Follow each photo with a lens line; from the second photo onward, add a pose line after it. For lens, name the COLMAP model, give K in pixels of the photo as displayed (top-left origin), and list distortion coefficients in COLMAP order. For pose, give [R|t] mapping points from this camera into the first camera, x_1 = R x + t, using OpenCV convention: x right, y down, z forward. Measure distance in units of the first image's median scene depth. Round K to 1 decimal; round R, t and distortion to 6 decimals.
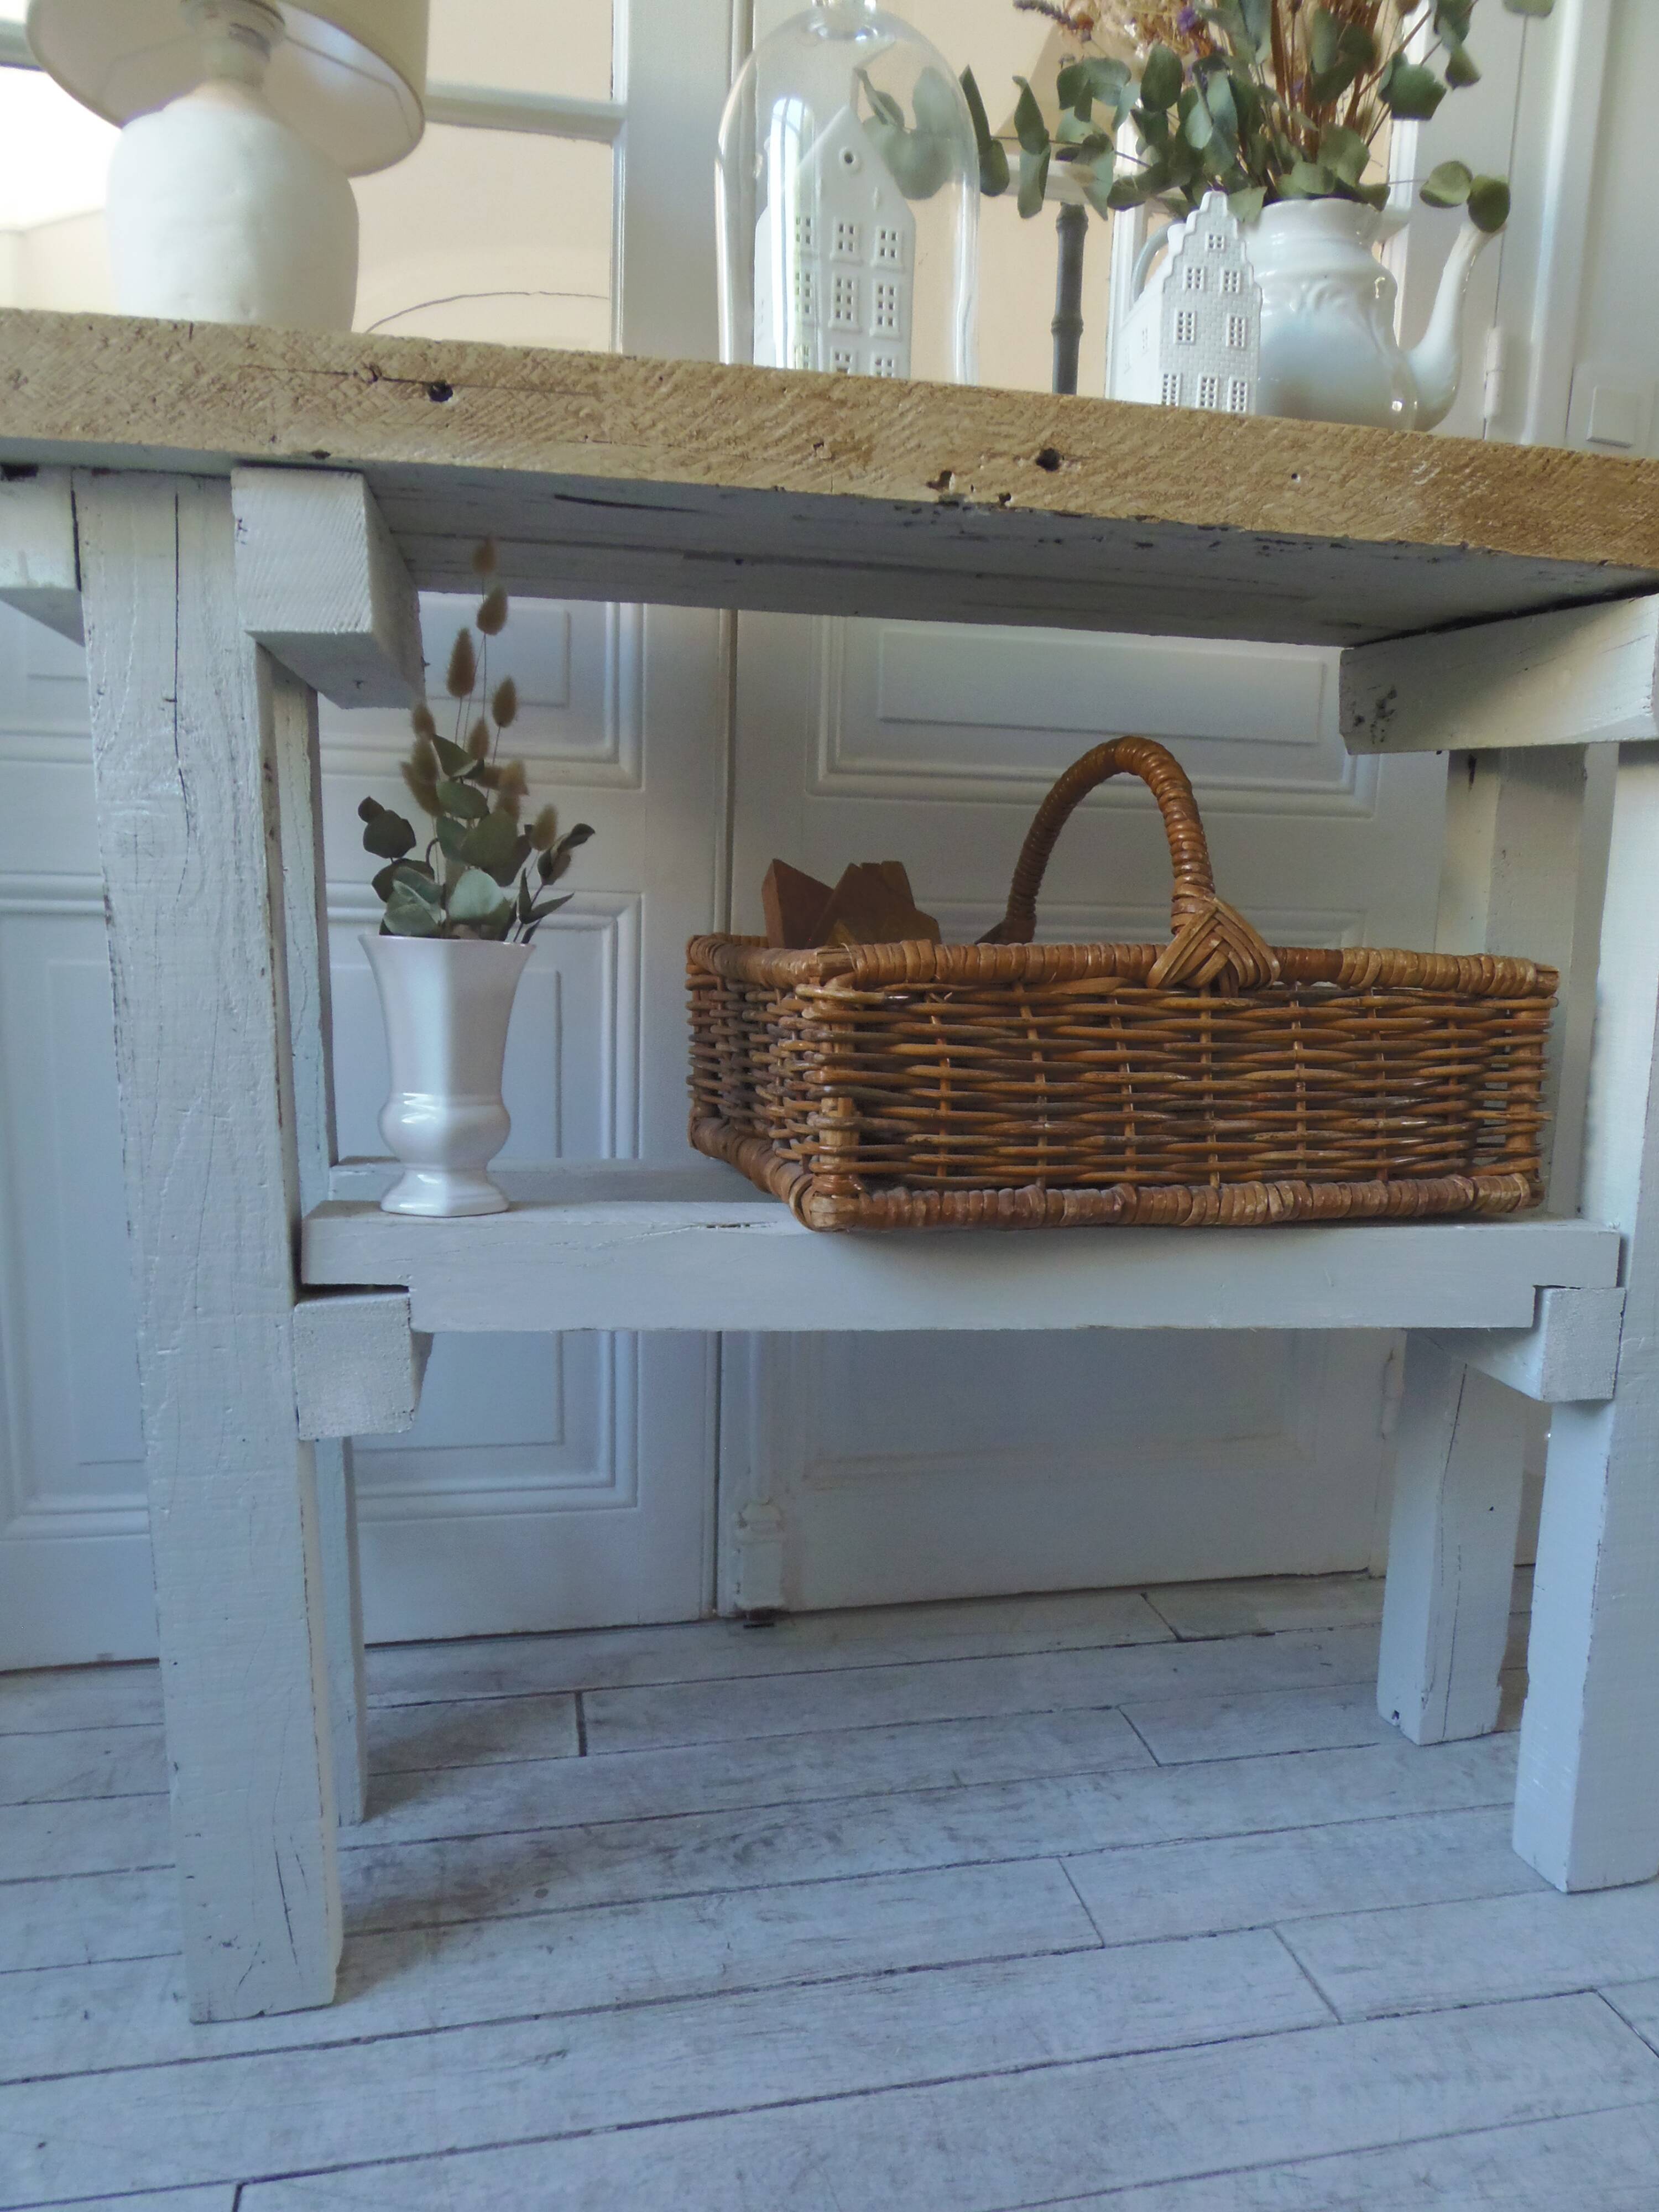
lens RADIAL K [[1602.6, 0, 858.2], [0, 1602.6, 1139.9], [0, 0, 1]] dist [-0.017128, -0.003770]
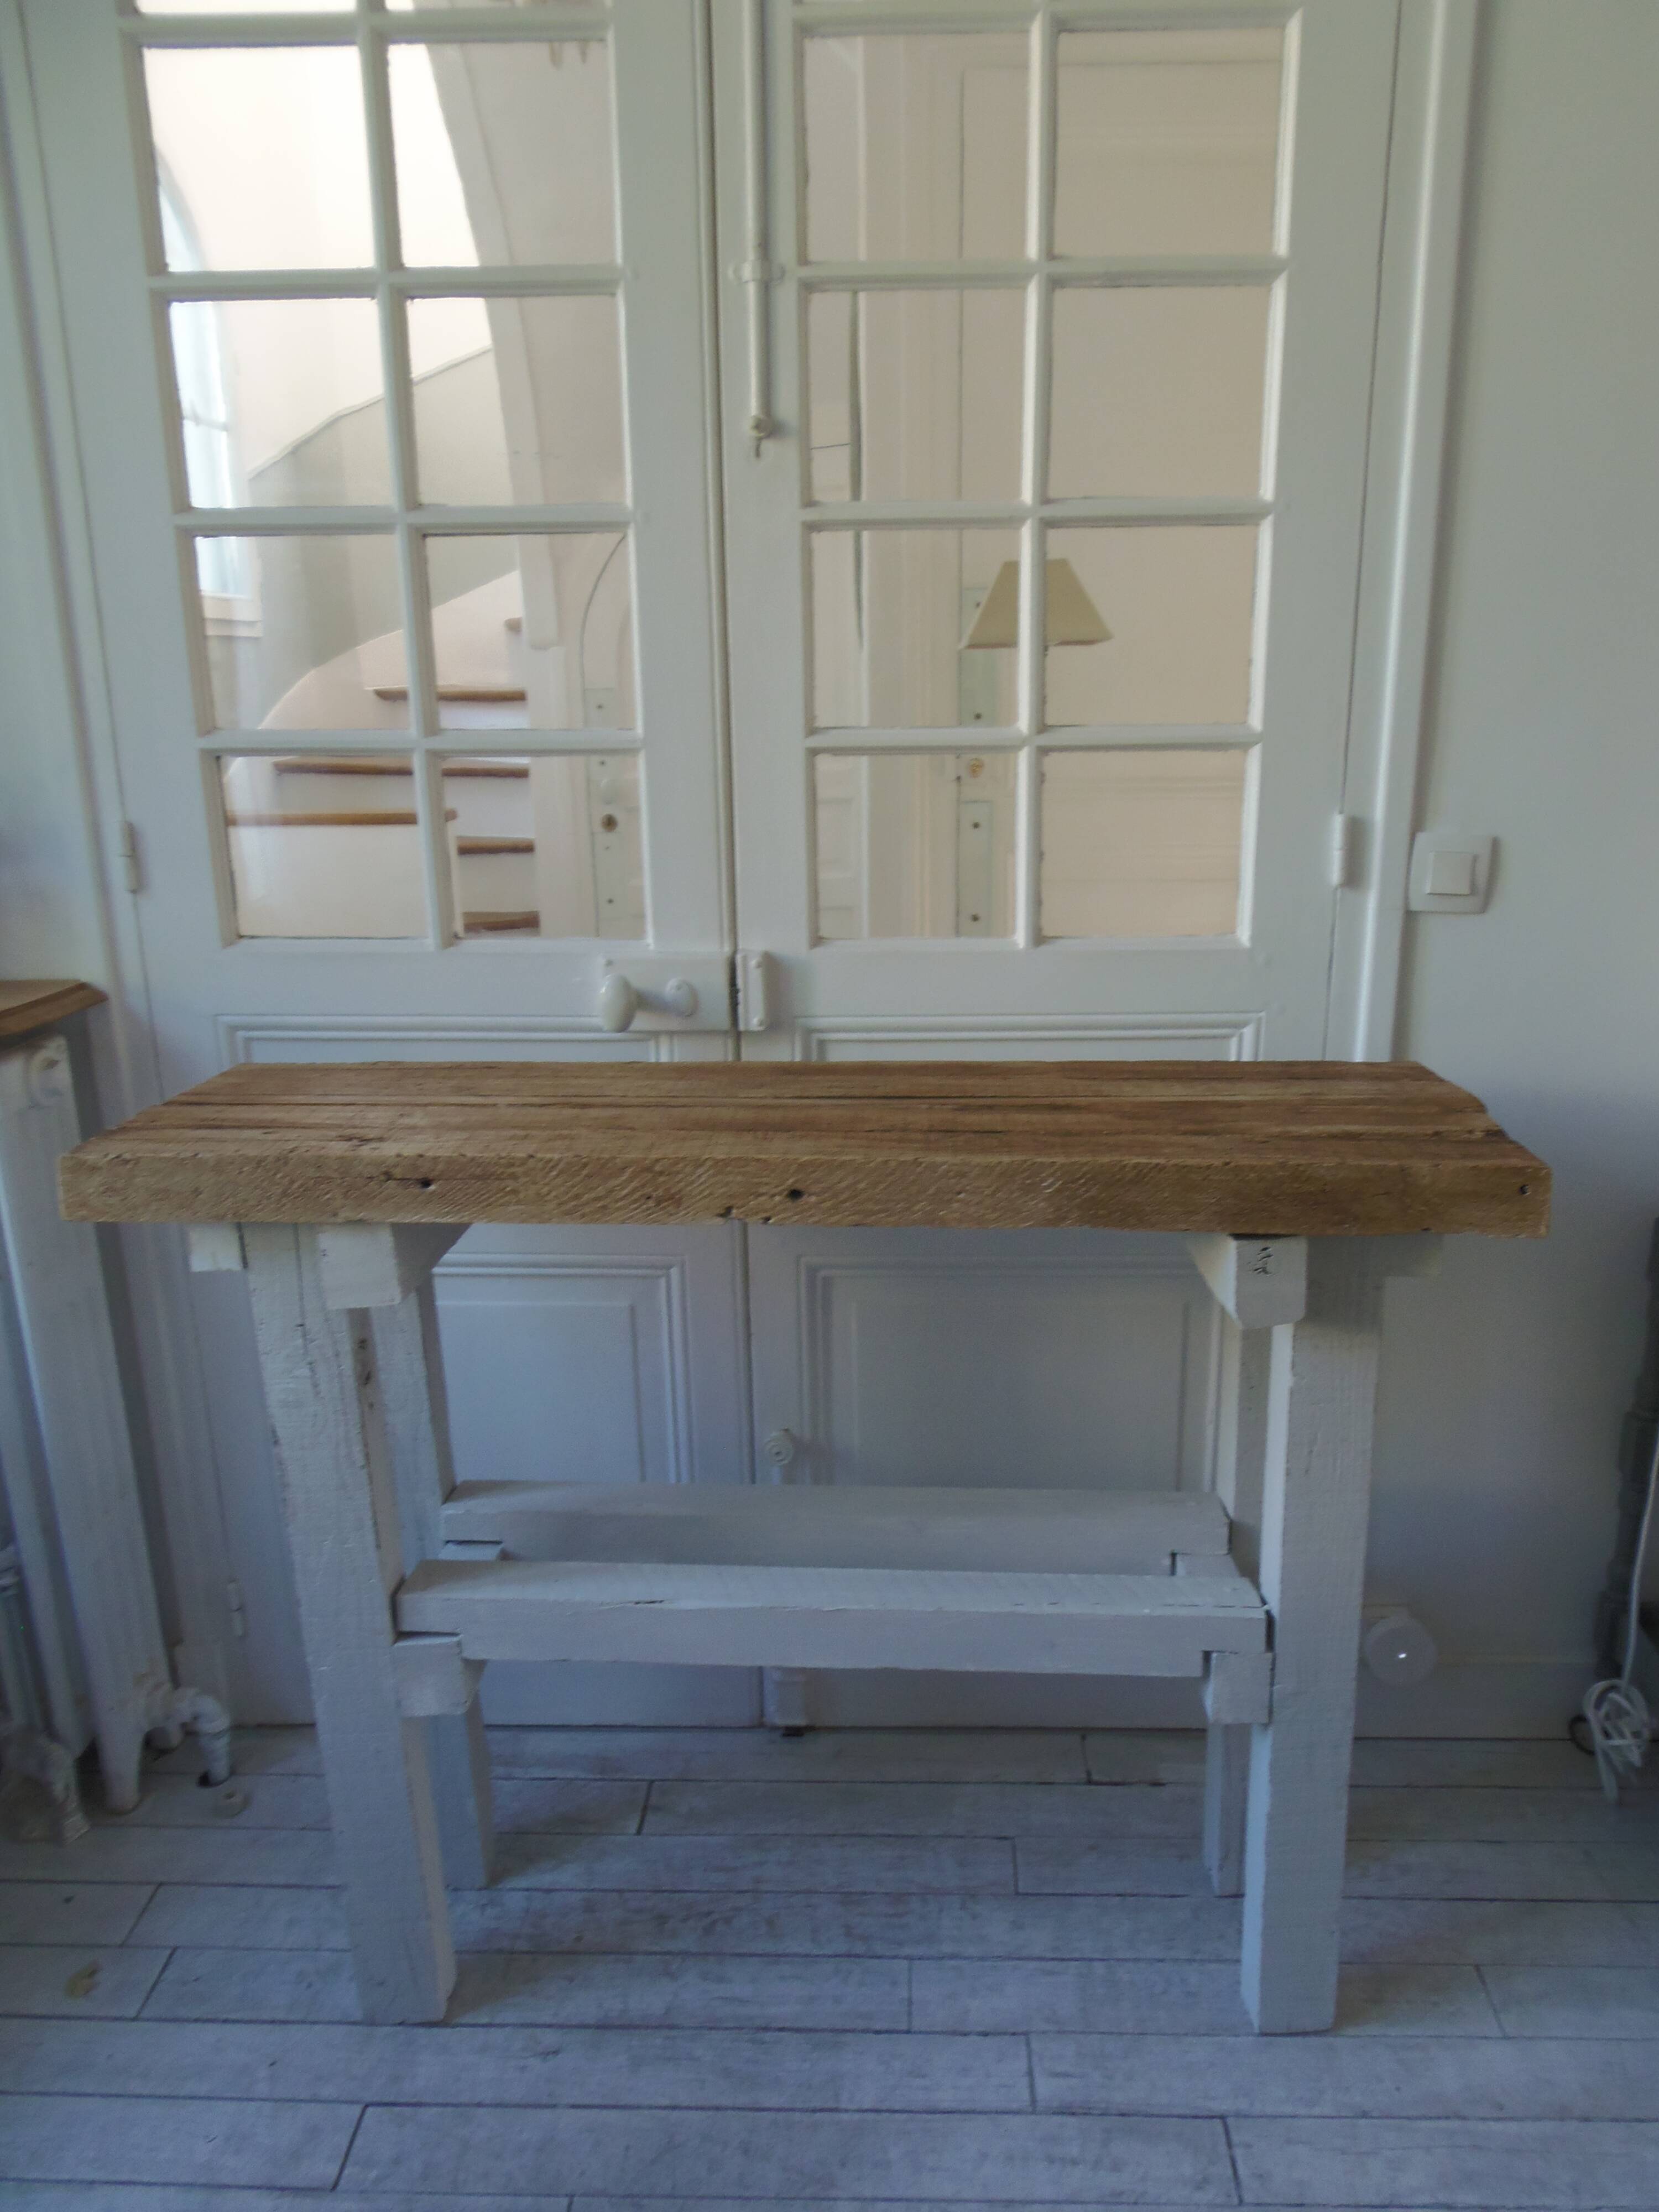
lens RADIAL K [[1602.6, 0, 868.5], [0, 1602.6, 1129.1], [0, 0, 1]] dist [-0.017128, -0.003770]
pose [[0.968706, 0.026118, -0.246835, 0.503010], [-0.002154, 0.995296, 0.096860, -0.543921], [0.248203, -0.093297, 0.964205, -0.439769]]
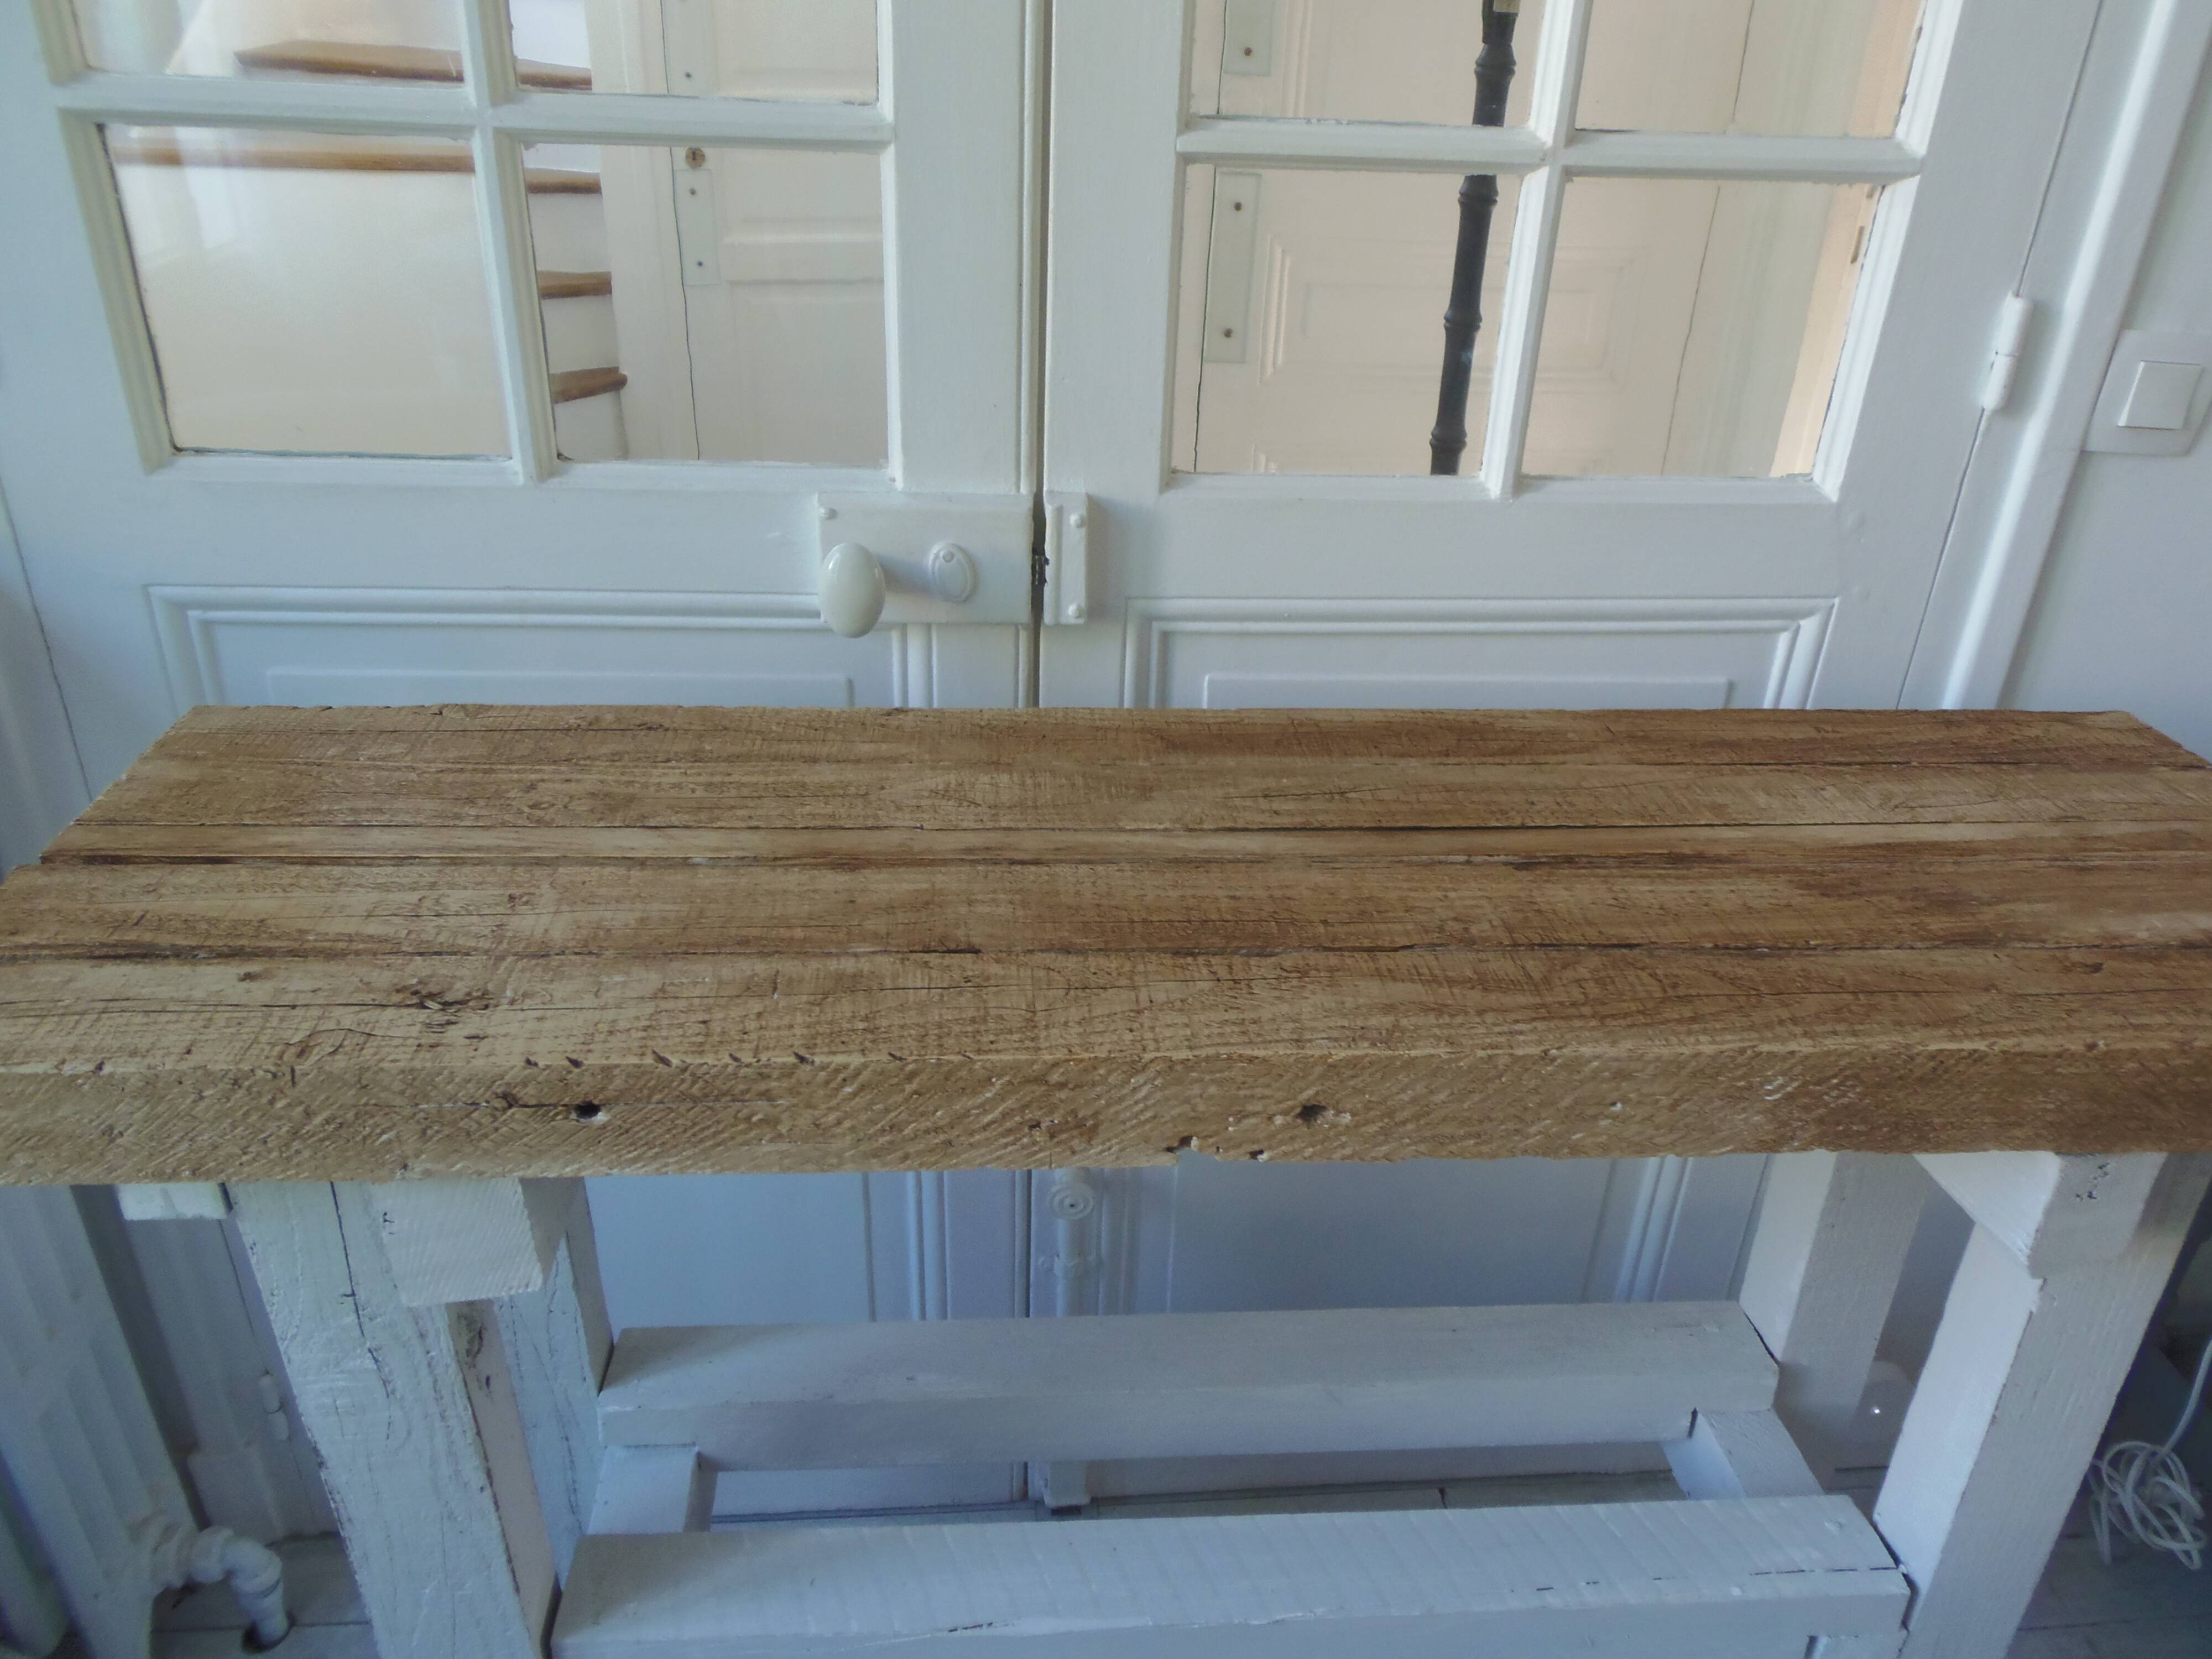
lens RADIAL K [[1602.6, 0, 1113.3], [0, 1602.6, 776.0], [0, 0, 1]] dist [-0.017128, -0.003770]
pose [[0.991143, 0.064696, -0.115970, 0.091754], [-0.027407, 0.954153, 0.298061, -0.715035], [0.129936, -0.292243, 0.947476, 0.201575]]
